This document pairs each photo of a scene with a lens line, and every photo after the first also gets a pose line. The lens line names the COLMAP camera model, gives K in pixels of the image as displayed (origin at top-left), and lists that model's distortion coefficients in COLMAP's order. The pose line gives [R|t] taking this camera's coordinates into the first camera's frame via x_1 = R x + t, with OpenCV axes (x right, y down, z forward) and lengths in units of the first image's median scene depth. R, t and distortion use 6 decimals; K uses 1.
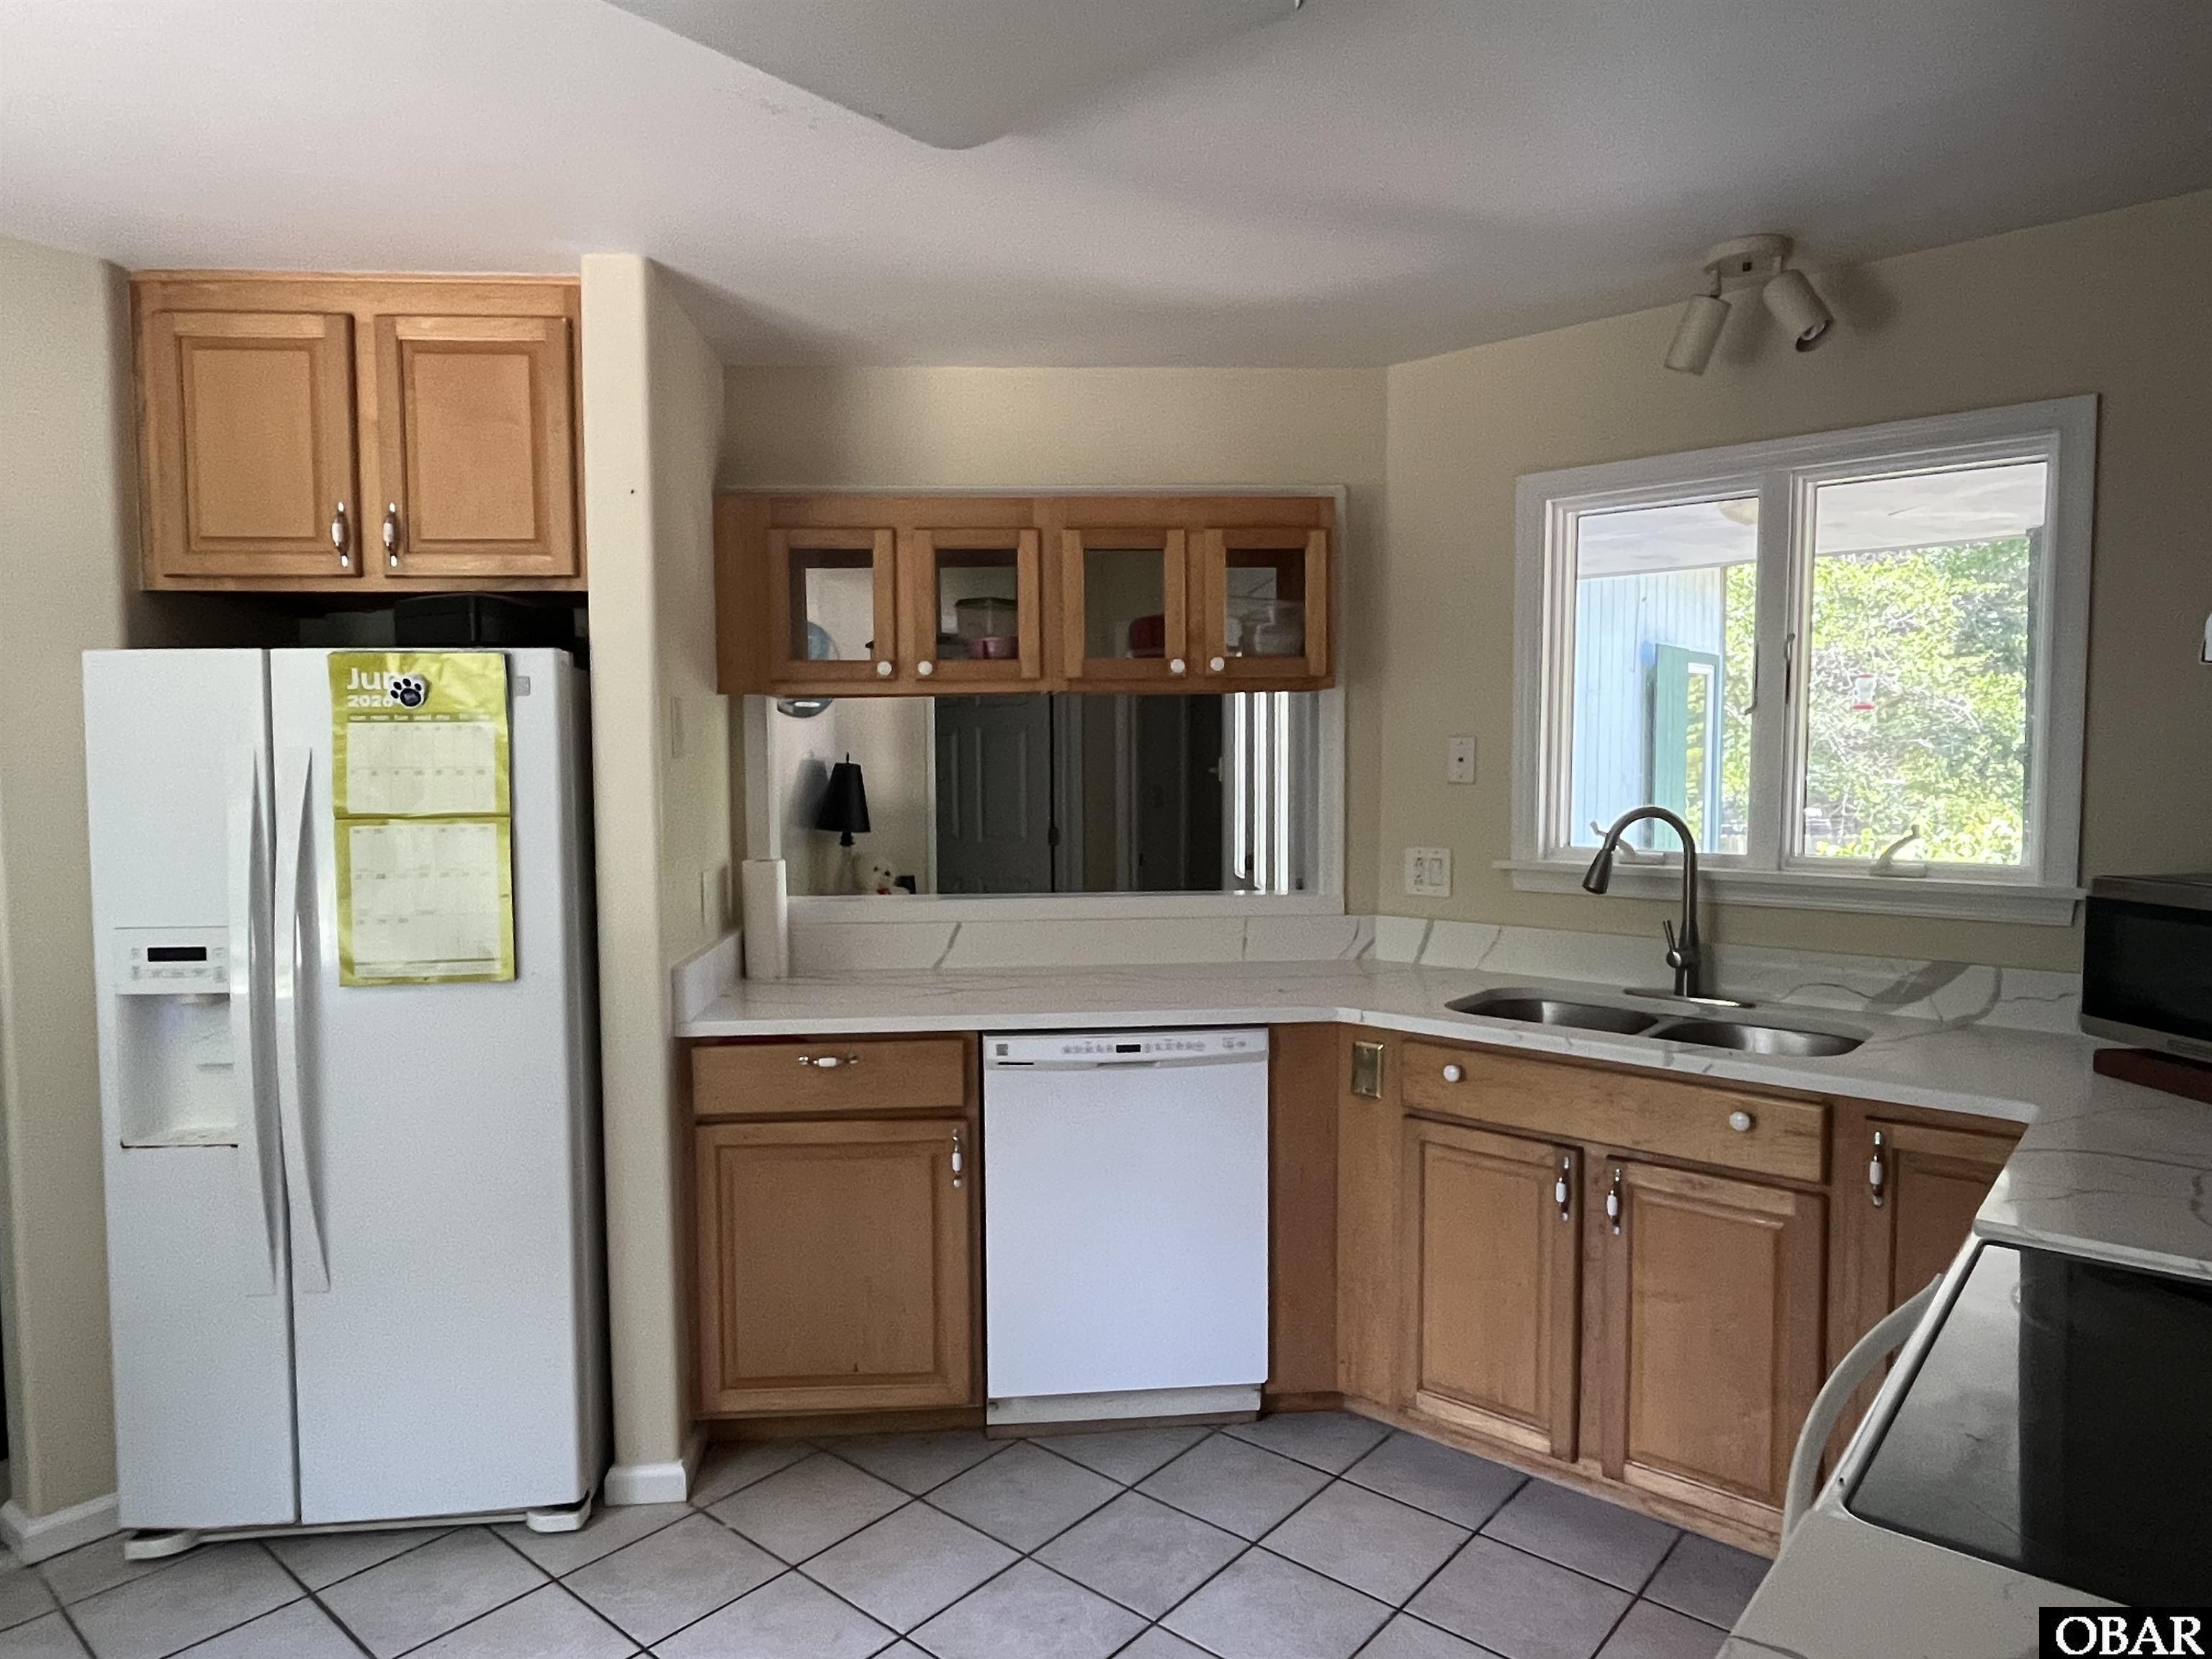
lens RADIAL K [[1366.2, 0, 1087.1], [0, 1366.2, 823.9], [0, 0, 1]] dist [-0.002043, -0.001373]
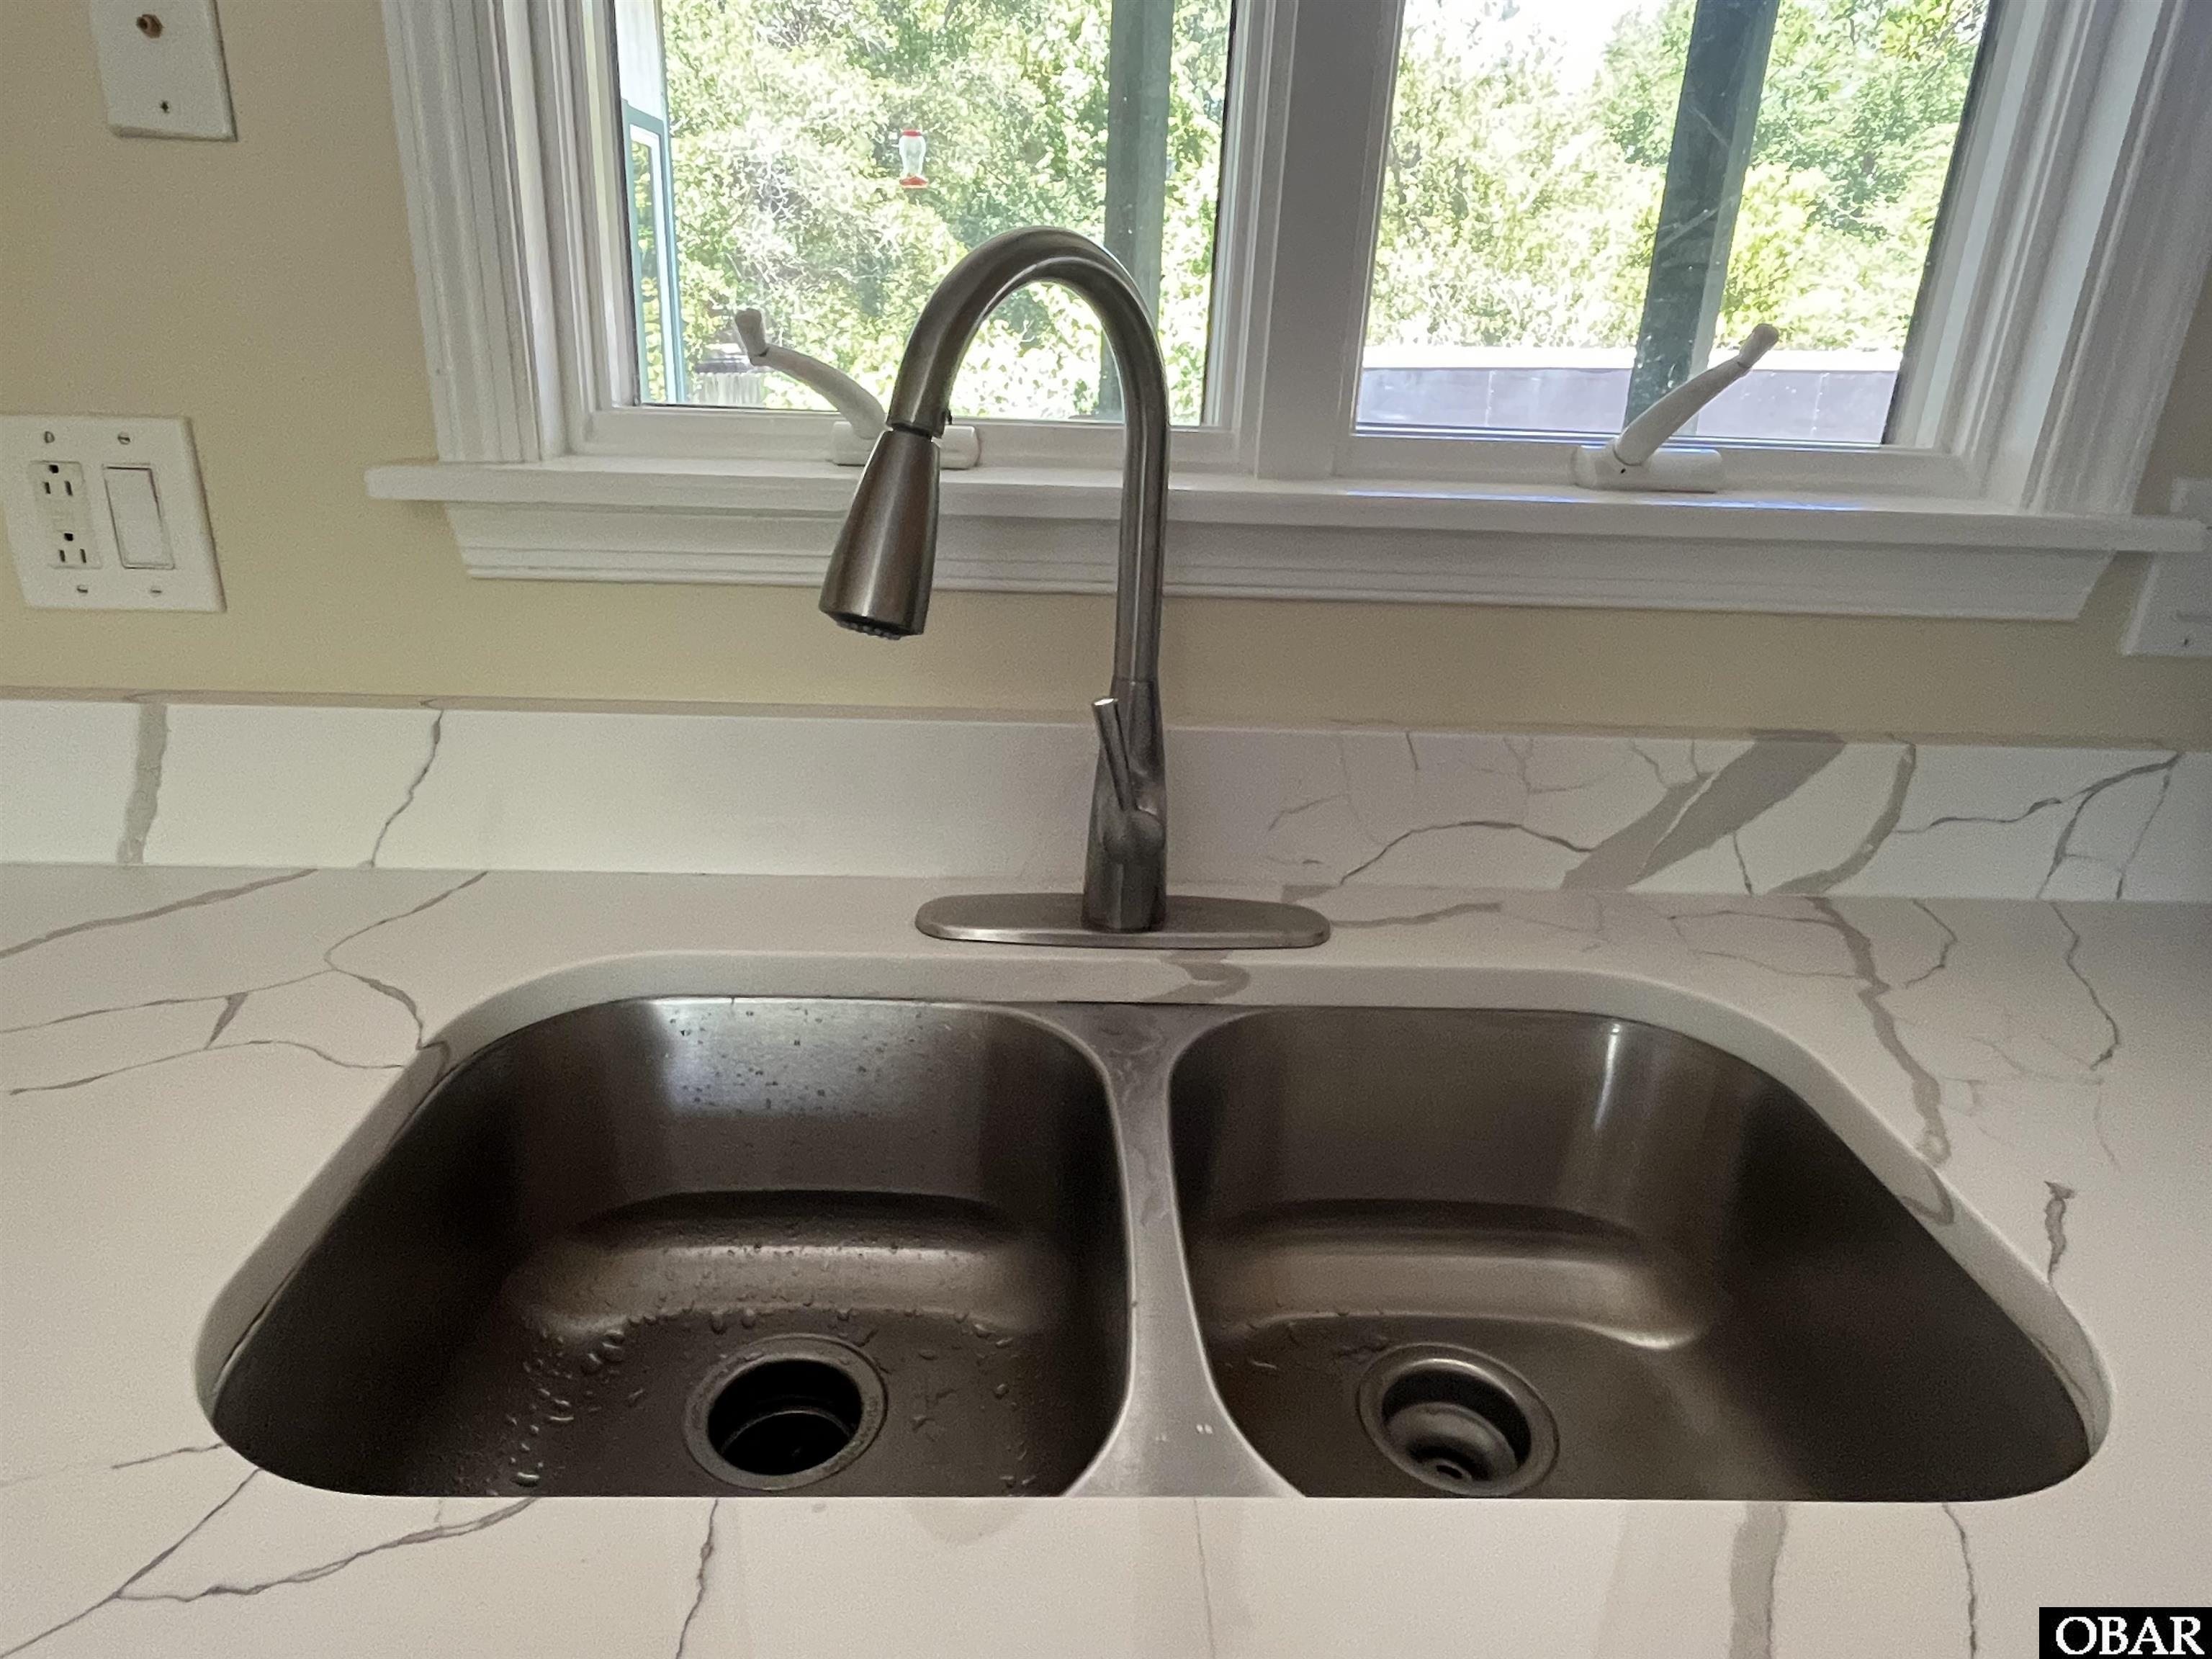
lens RADIAL K [[1366.2, 0, 1087.1], [0, 1366.2, 823.9], [0, 0, 1]] dist [-0.002043, -0.001373]
pose [[0.730840, -0.214361, 0.648014, 0.237491], [-0.001581, 0.948869, 0.315667, 0.009903], [-0.682547, -0.231727, 0.693132, 0.787439]]
